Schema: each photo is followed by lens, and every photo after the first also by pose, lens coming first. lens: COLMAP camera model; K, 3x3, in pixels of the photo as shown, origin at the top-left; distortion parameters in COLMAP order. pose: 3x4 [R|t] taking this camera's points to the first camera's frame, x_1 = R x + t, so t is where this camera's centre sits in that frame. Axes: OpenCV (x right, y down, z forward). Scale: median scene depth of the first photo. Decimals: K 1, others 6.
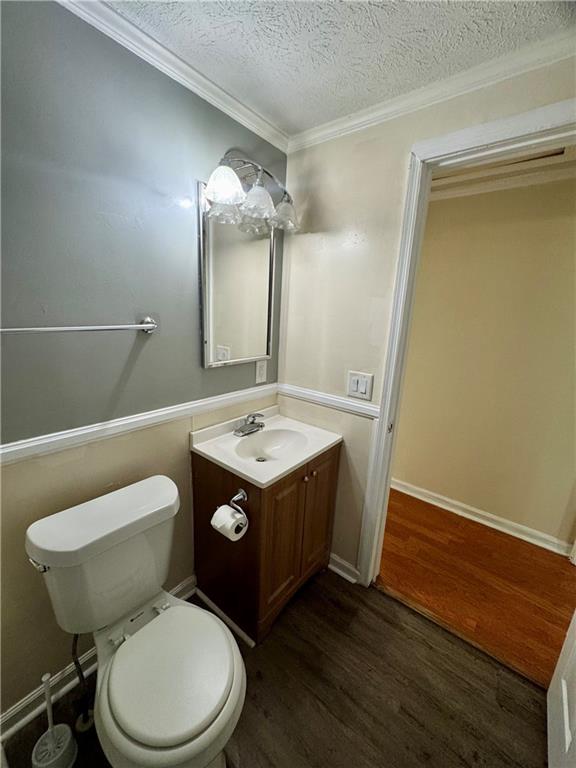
lens RADIAL K [[306.2, 0, 288.9], [0, 306.2, 386.5], [0, 0, 1]] dist [-0.007029, 0.001498]
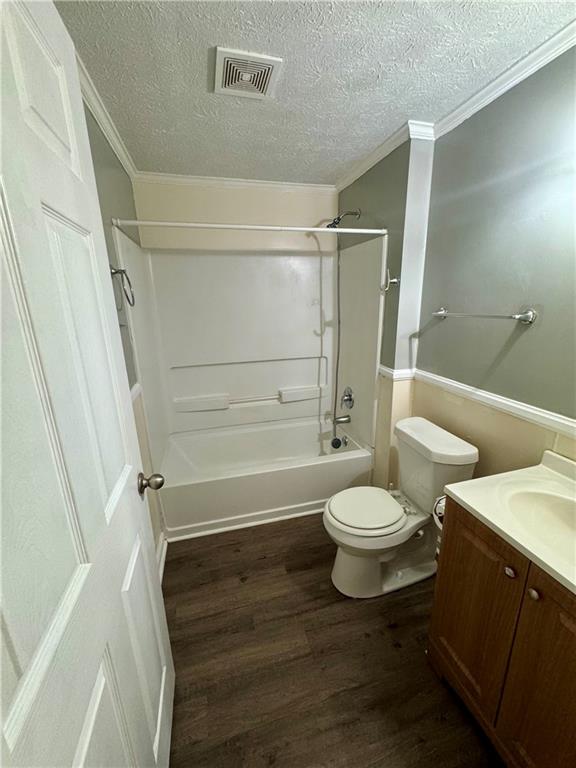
lens RADIAL K [[306.2, 0, 288.2], [0, 306.2, 380.7], [0, 0, 1]] dist [-0.007029, 0.001498]
pose [[-0.583232, 0.184360, -0.791108, 0.851993], [-0.195316, 0.913504, 0.356878, -0.212365], [0.788474, 0.362659, -0.496777, 0.955428]]
